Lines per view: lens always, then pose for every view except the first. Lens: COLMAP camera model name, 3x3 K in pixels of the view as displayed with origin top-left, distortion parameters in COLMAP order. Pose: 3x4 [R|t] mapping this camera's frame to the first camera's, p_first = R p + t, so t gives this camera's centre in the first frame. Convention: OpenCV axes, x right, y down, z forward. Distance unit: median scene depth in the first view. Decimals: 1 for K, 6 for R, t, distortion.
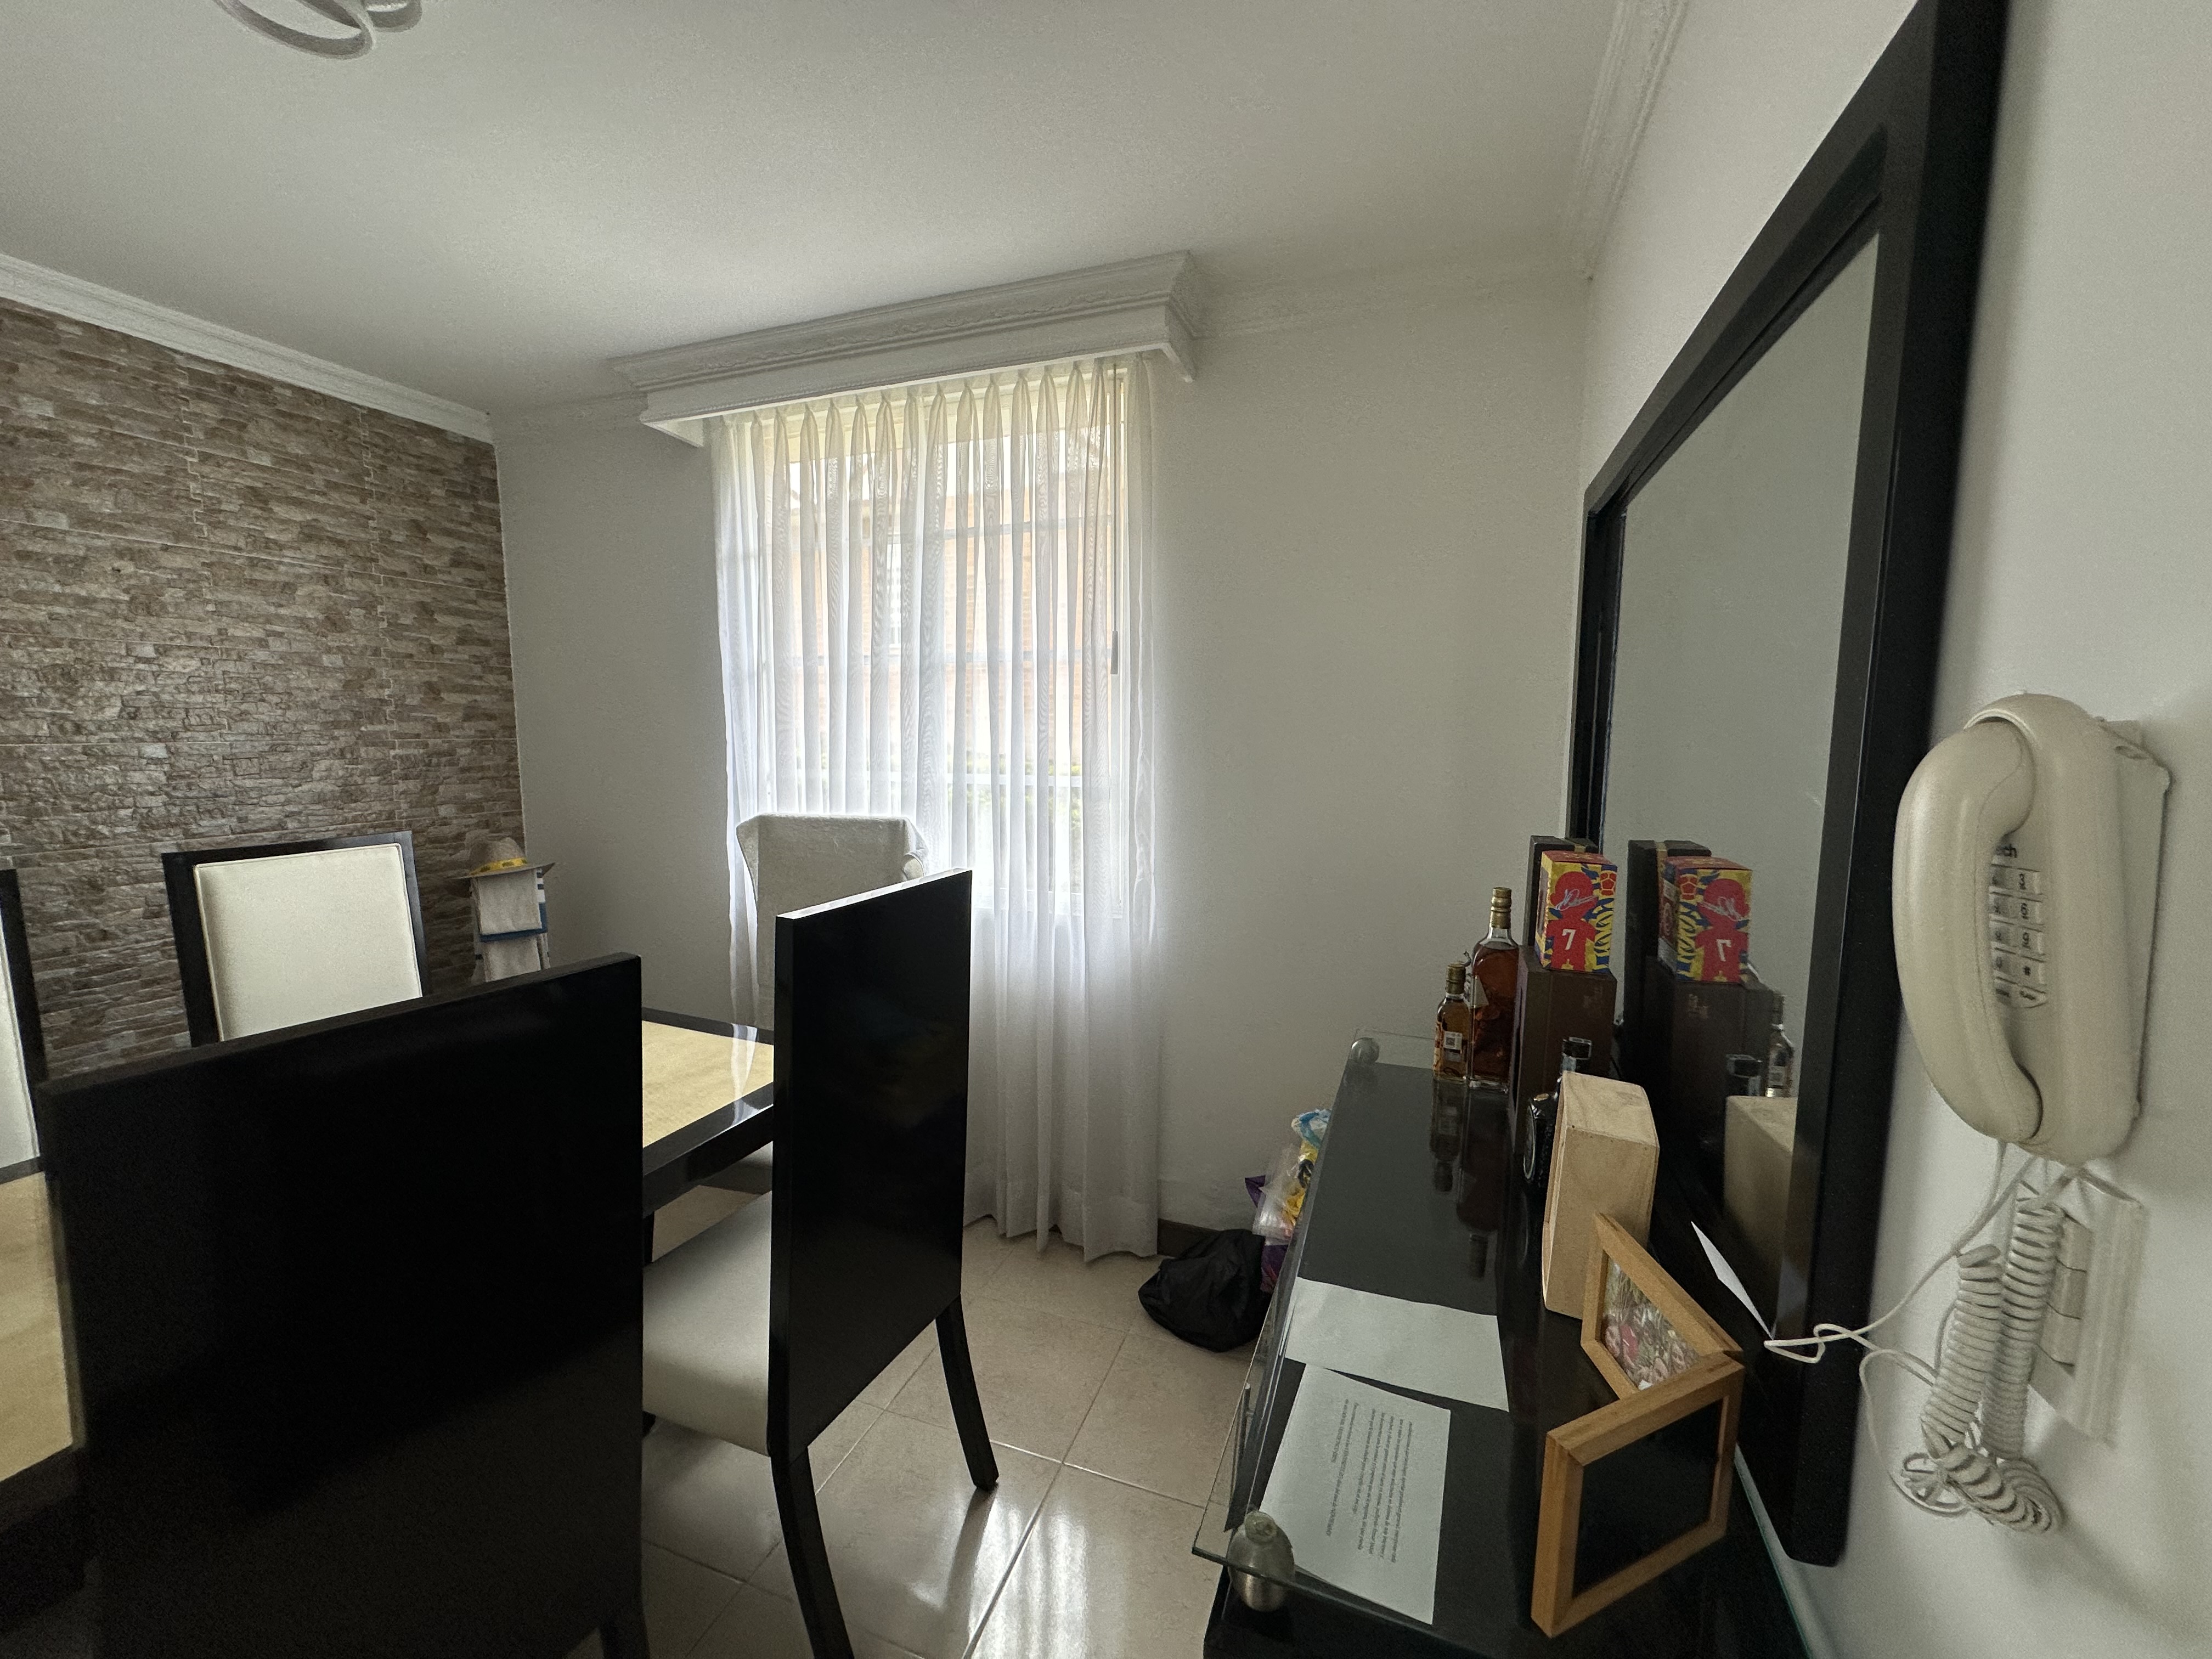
lens RADIAL K [[883.4, 0, 1106.6], [0, 883.4, 825.3], [0, 0, 1]] dist [-0.003257, 0.001054]
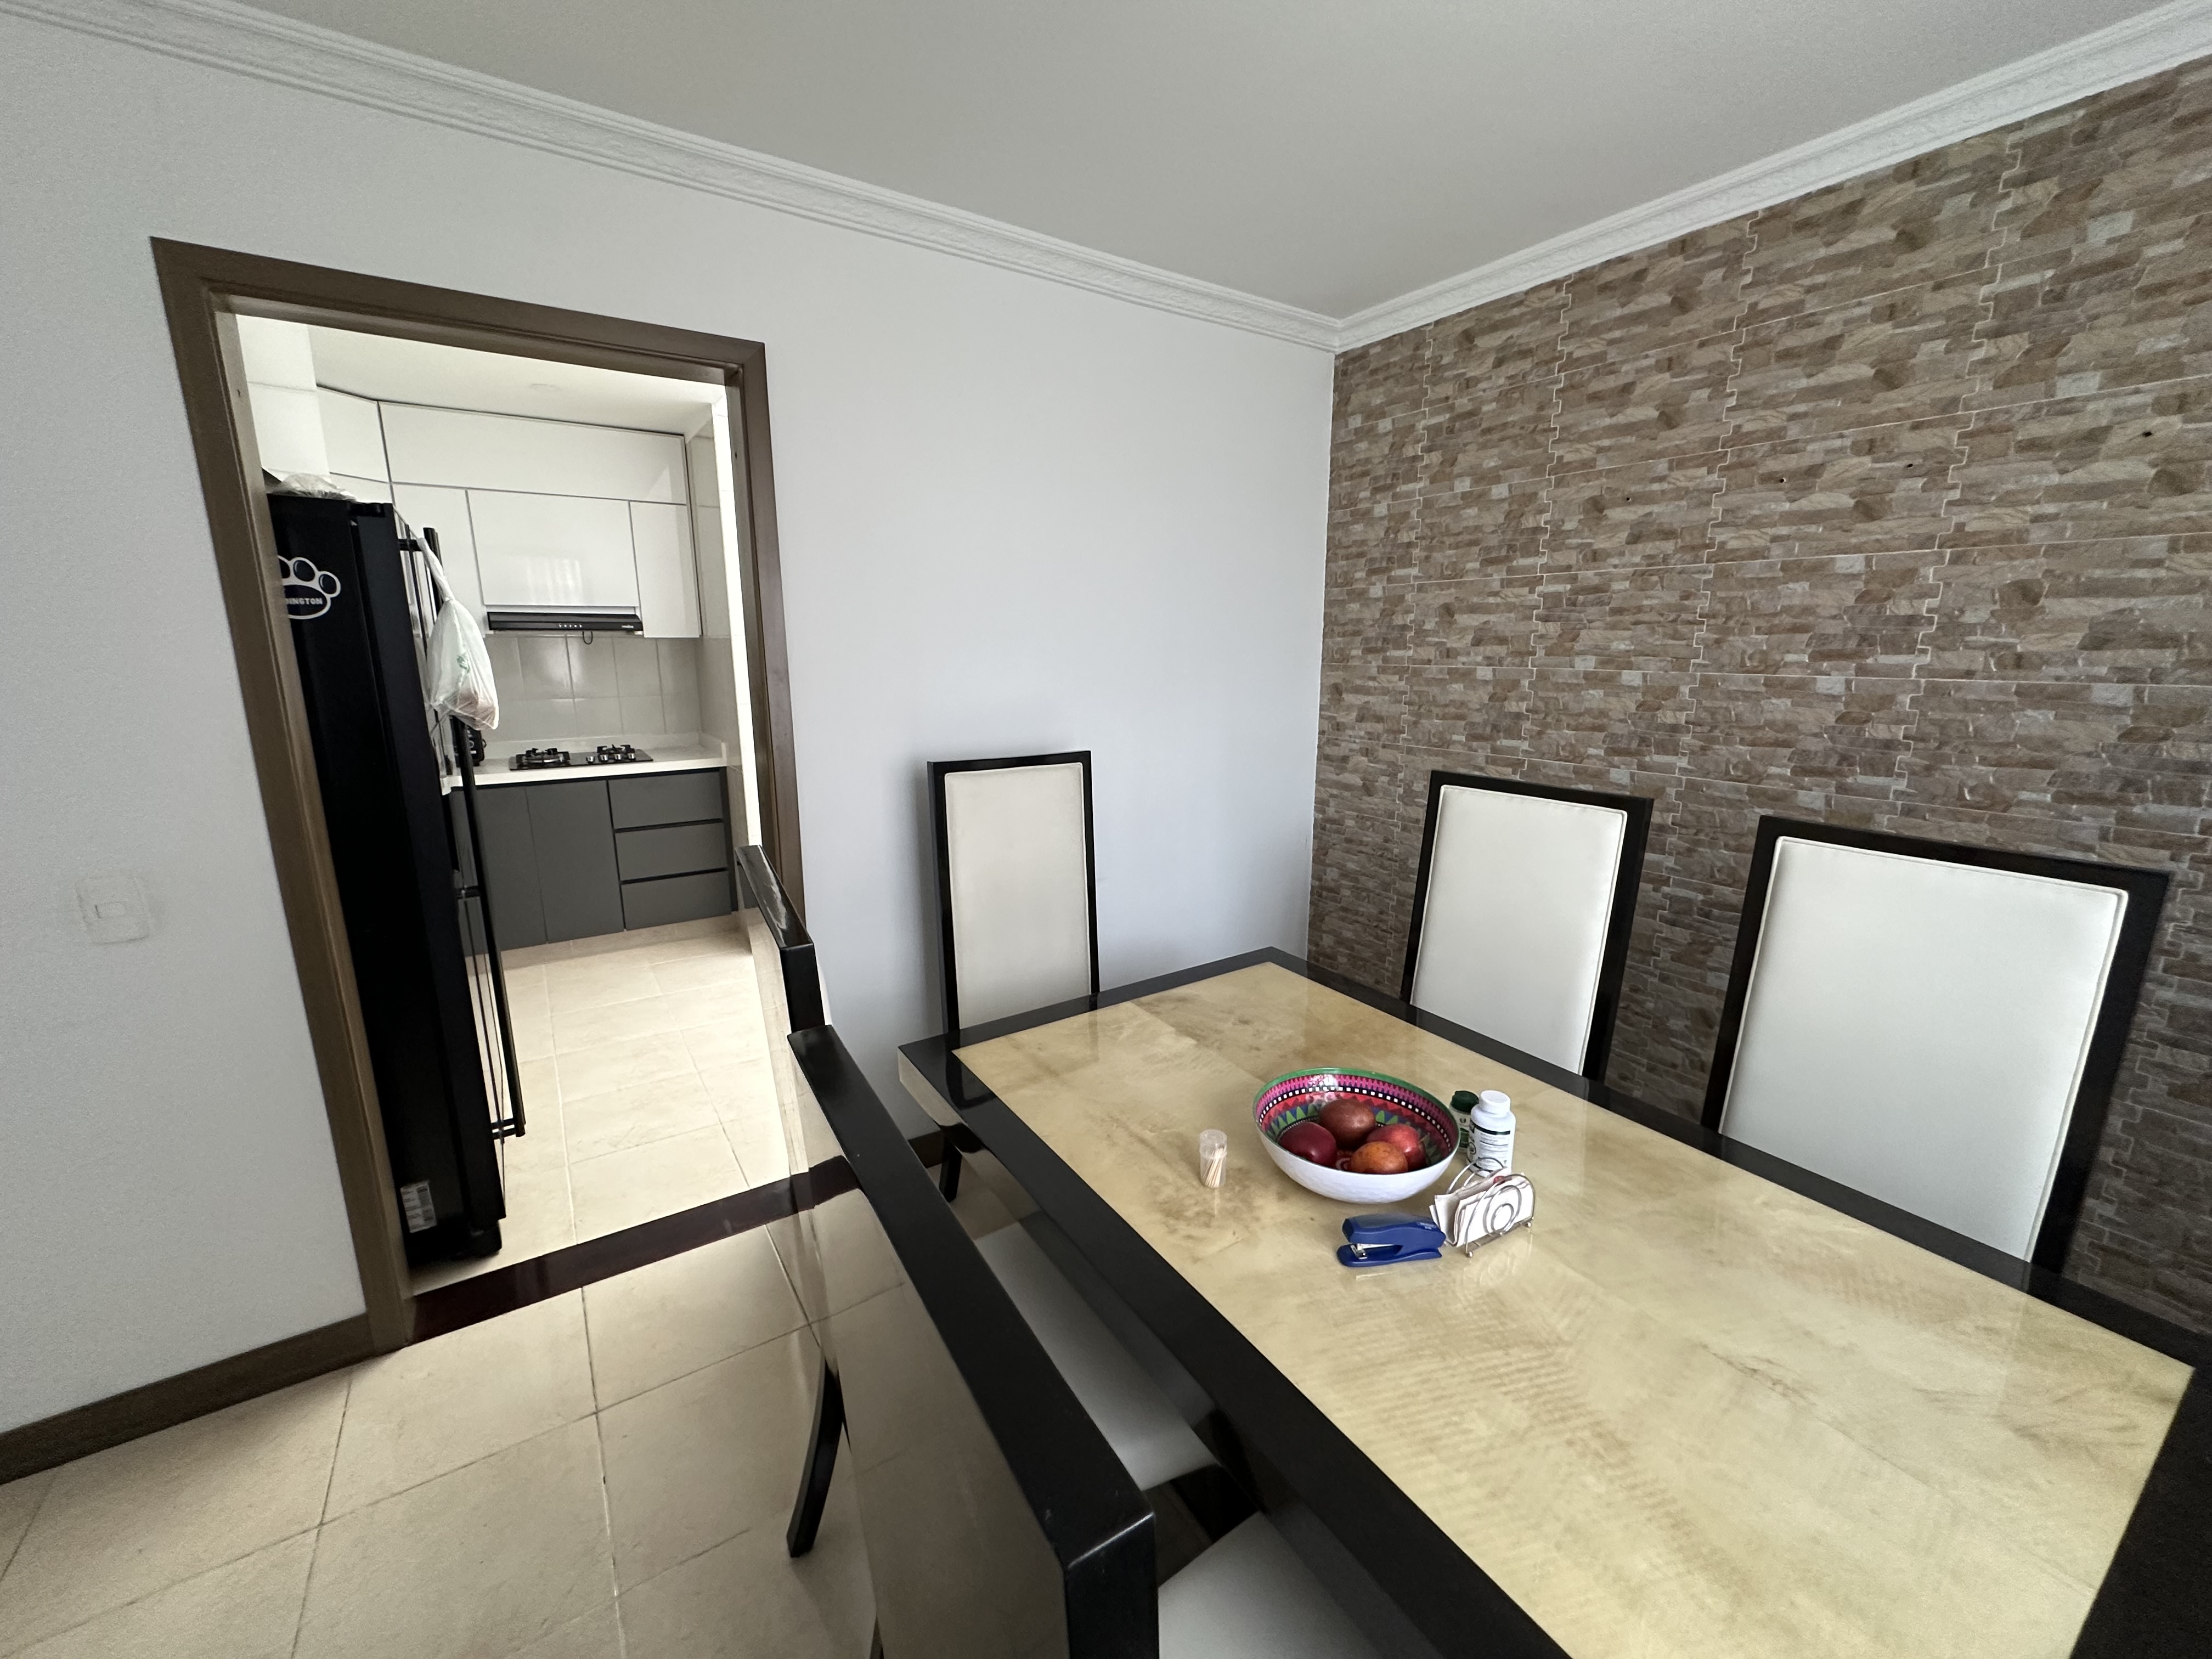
lens RADIAL K [[883.4, 0, 1105.9], [0, 883.4, 825.8], [0, 0, 1]] dist [-0.003257, 0.001054]
pose [[-0.591276, 0.161071, -0.790221, -0.028636], [-0.092972, 0.959705, 0.265183, -0.089443], [0.801092, 0.230264, -0.552476, 0.712693]]
